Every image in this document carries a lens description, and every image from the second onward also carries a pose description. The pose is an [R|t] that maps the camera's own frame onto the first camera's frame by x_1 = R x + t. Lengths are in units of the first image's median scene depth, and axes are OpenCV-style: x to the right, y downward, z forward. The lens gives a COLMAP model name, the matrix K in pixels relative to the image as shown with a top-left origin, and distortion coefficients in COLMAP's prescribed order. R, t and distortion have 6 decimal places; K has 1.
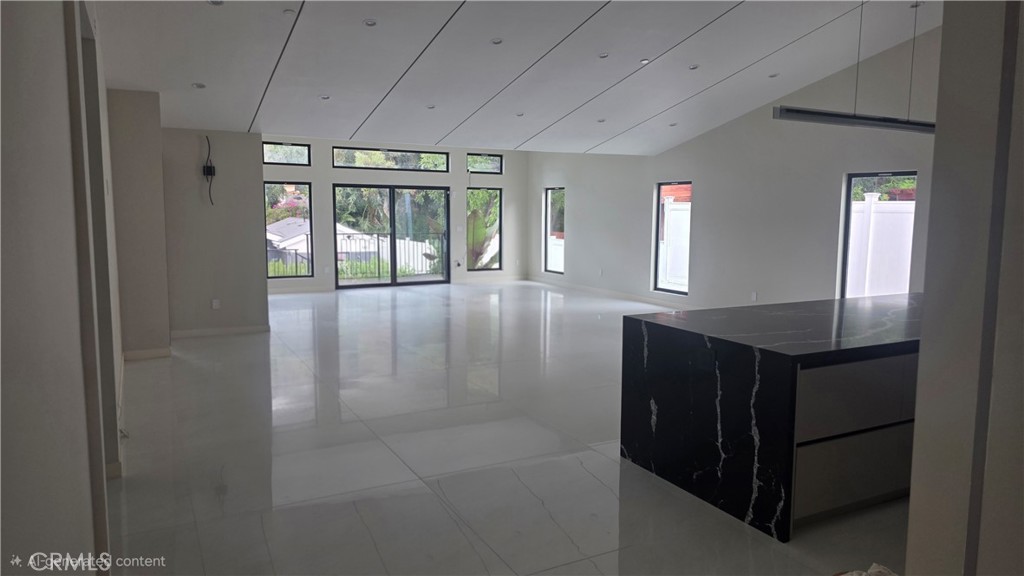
lens RADIAL K [[689.5, 0, 512.0], [0, 689.5, 288.0], [0, 0, 1]] dist [0.070524, -0.065811]
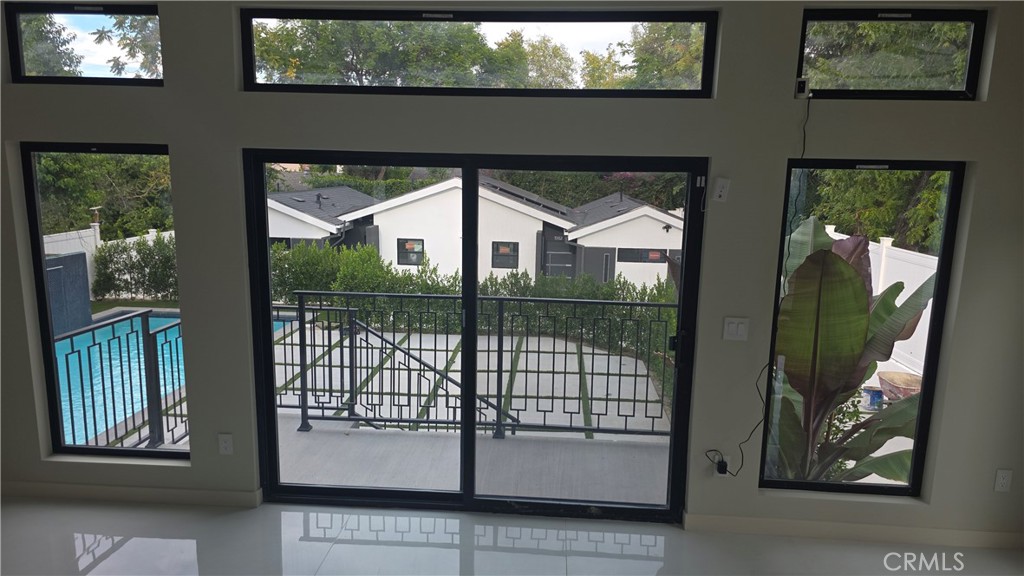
lens RADIAL K [[689.5, 0, 512.0], [0, 689.5, 288.0], [0, 0, 1]] dist [0.070524, -0.065811]
pose [[0.847393, 0.108302, -0.519804, -0.016124], [-0.083330, 0.993972, 0.071249, -0.105636], [0.524387, -0.017061, 0.851309, 0.709891]]
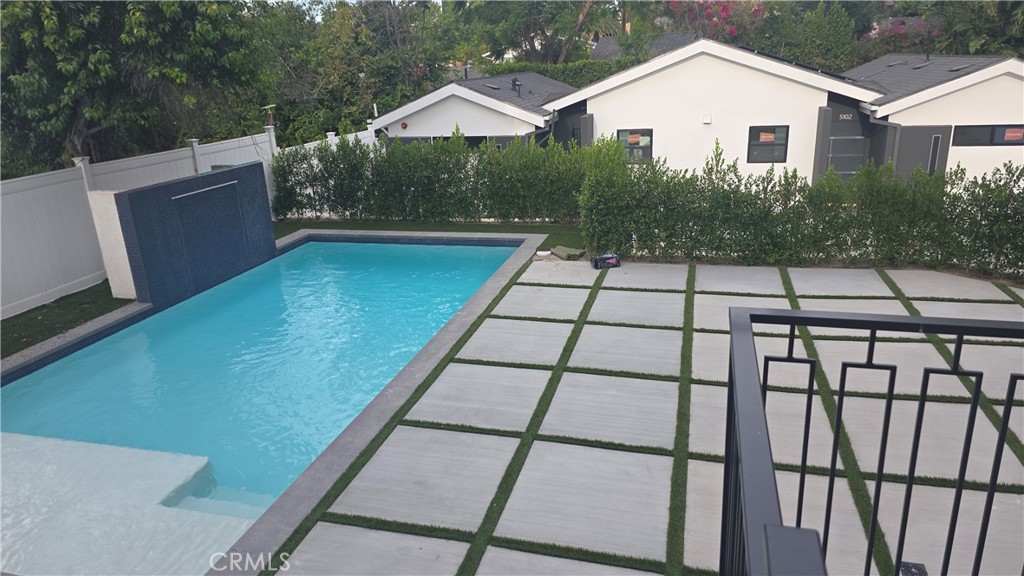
lens RADIAL K [[678.6, 0, 491.2], [0, 678.6, 274.3], [0, 0, 1]] dist [0.067781, -0.002651]
pose [[0.714263, 0.172143, -0.678377, -0.341409], [-0.037877, 0.977367, 0.208134, -0.079649], [0.698851, -0.122967, 0.704617, 0.870876]]
